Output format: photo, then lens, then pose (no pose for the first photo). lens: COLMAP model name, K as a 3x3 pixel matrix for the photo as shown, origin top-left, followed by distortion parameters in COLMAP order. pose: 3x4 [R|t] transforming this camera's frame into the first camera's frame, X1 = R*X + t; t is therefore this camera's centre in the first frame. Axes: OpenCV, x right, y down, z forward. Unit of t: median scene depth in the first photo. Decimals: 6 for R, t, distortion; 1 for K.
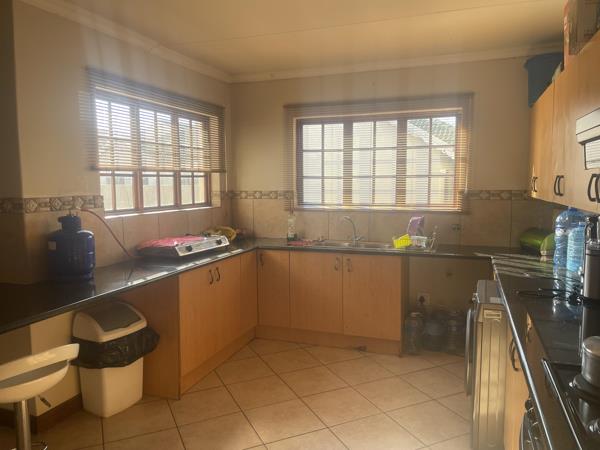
lens RADIAL K [[470.4, 0, 300.0], [0, 470.4, 225.0], [0, 0, 1]] dist [0.140378, -0.133636]
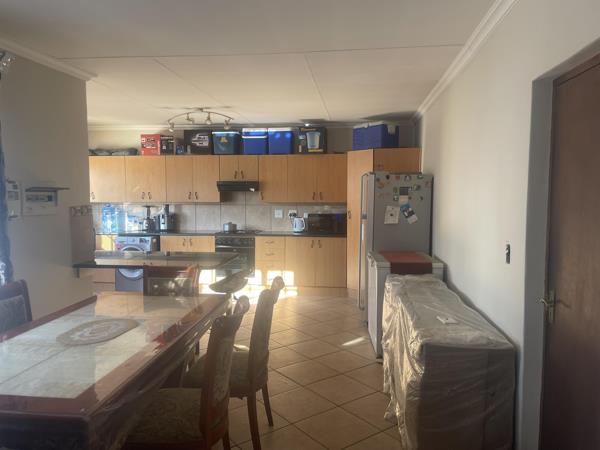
lens RADIAL K [[456.7, 0, 300.0], [0, 456.7, 225.0], [0, 0, 1]] dist [0.102805, -0.119033]
pose [[-0.209943, -0.067423, 0.975386, -1.364225], [0.098898, 0.991038, 0.089791, -0.036438], [-0.972699, 0.115315, -0.201393, 0.403867]]
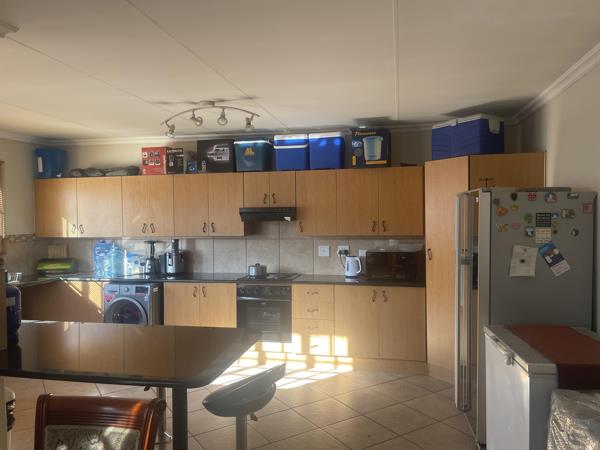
lens RADIAL K [[456.7, 0, 300.0], [0, 456.7, 225.0], [0, 0, 1]] dist [0.102805, -0.119033]
pose [[-0.125782, -0.012206, 0.991983, -0.930921], [0.111772, 0.993383, 0.026396, -0.042155], [-0.985741, 0.114196, -0.123585, 0.346292]]
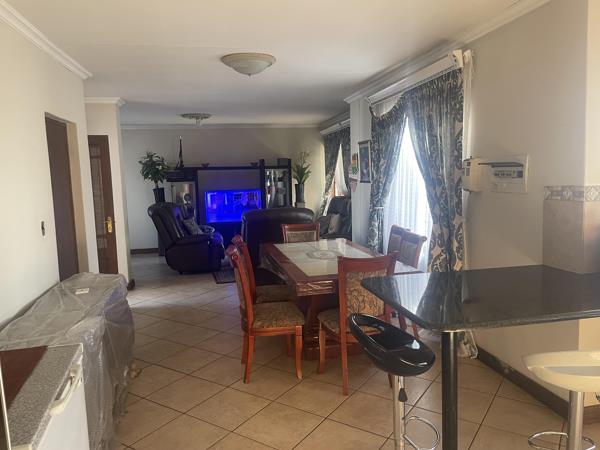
lens RADIAL K [[470.4, 0, 300.0], [0, 470.4, 225.0], [0, 0, 1]] dist [0.140378, -0.133636]
pose [[0.467547, 0.082352, -0.880124, 0.006867], [-0.059247, 0.996332, 0.061751, -0.002752], [0.881981, 0.023273, 0.470710, 0.041335]]
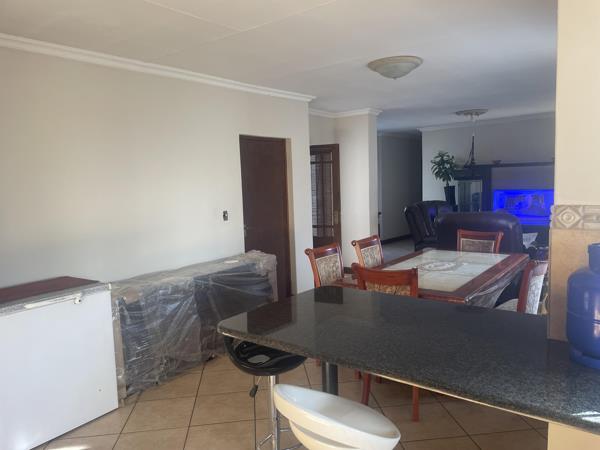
lens RADIAL K [[470.4, 0, 300.0], [0, 470.4, 225.0], [0, 0, 1]] dist [0.140378, -0.133636]
pose [[-0.368160, 0.098205, -0.924562, 0.082087], [-0.064062, 0.989364, 0.130598, -0.054657], [0.927553, 0.107310, -0.357952, 0.558349]]
